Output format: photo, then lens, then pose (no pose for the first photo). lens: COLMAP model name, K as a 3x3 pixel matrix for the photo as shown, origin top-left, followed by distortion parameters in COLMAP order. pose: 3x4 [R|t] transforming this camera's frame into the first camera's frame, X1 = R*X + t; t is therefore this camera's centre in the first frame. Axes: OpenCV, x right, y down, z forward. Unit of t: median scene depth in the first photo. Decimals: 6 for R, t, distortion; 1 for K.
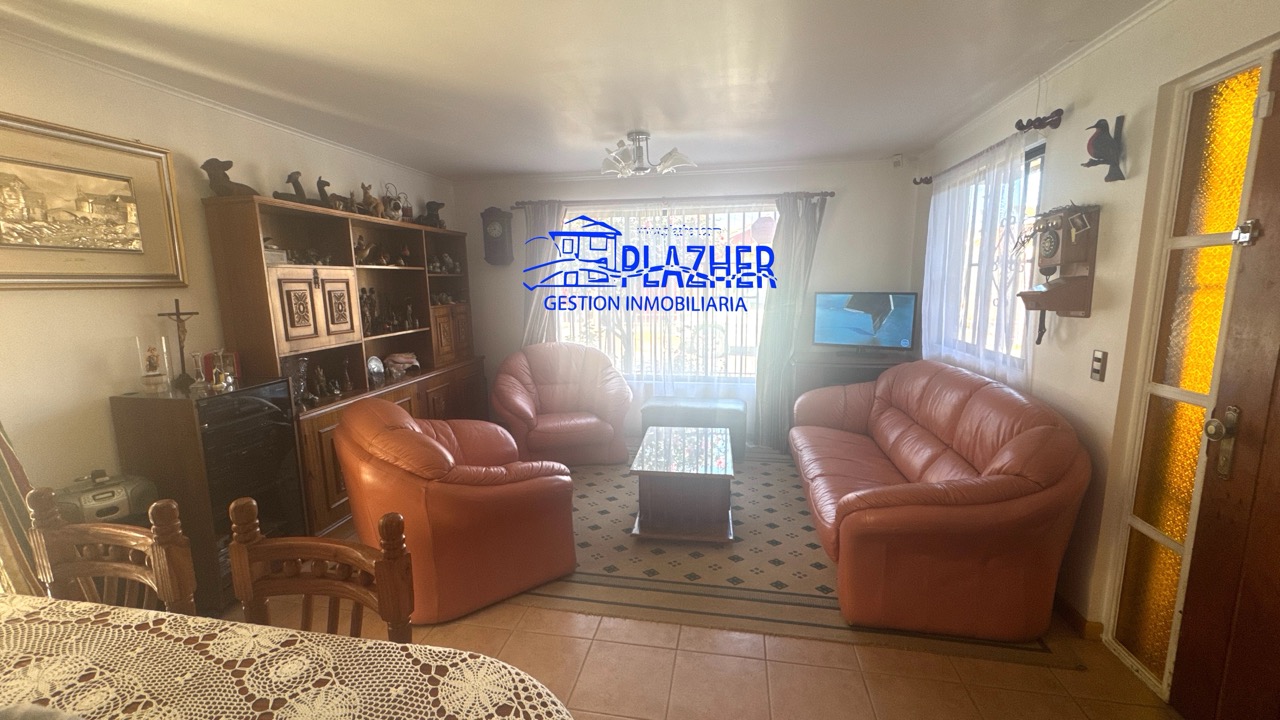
lens RADIAL K [[512.7, 0, 641.9], [0, 512.7, 360.4], [0, 0, 1]] dist [-0.004620, 0.000555]
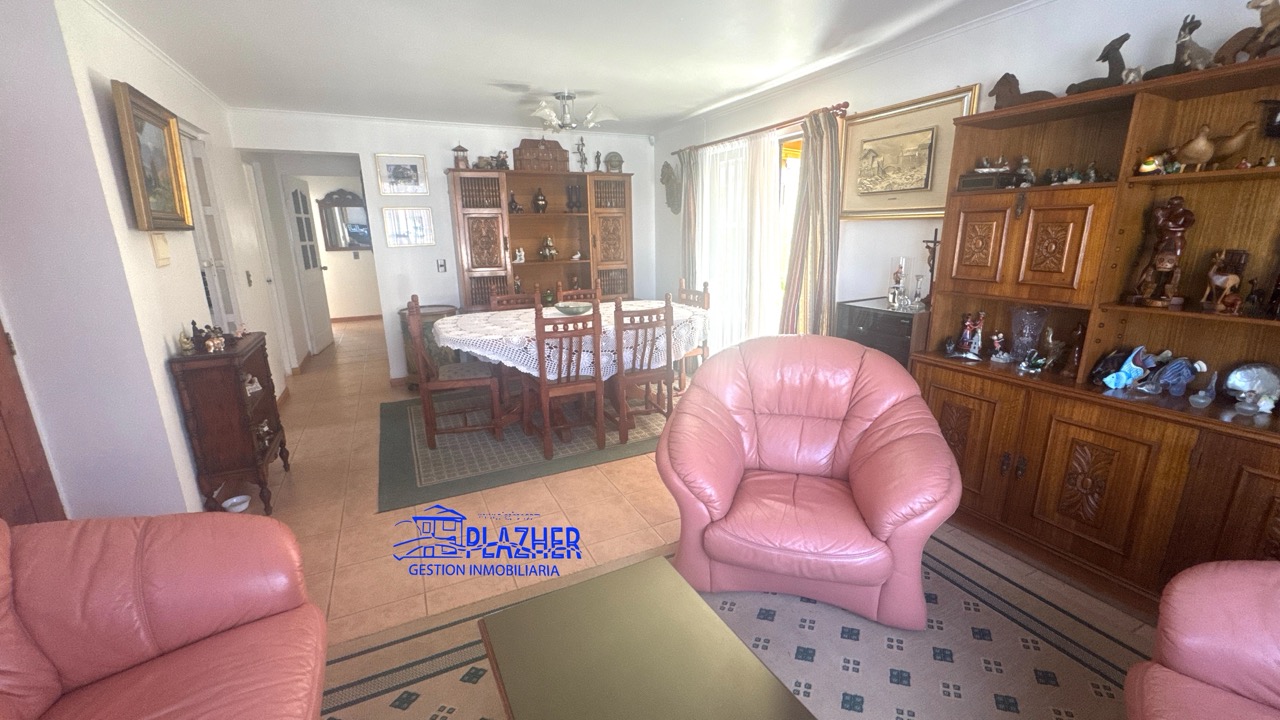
lens RADIAL K [[512.7, 0, 640.8], [0, 512.7, 359.0], [0, 0, 1]] dist [-0.004620, 0.000555]
pose [[-0.803245, 0.165370, -0.572232, 0.271000], [-0.073405, 0.925883, 0.370611, -0.182154], [0.591108, 0.339696, -0.731572, 1.249420]]
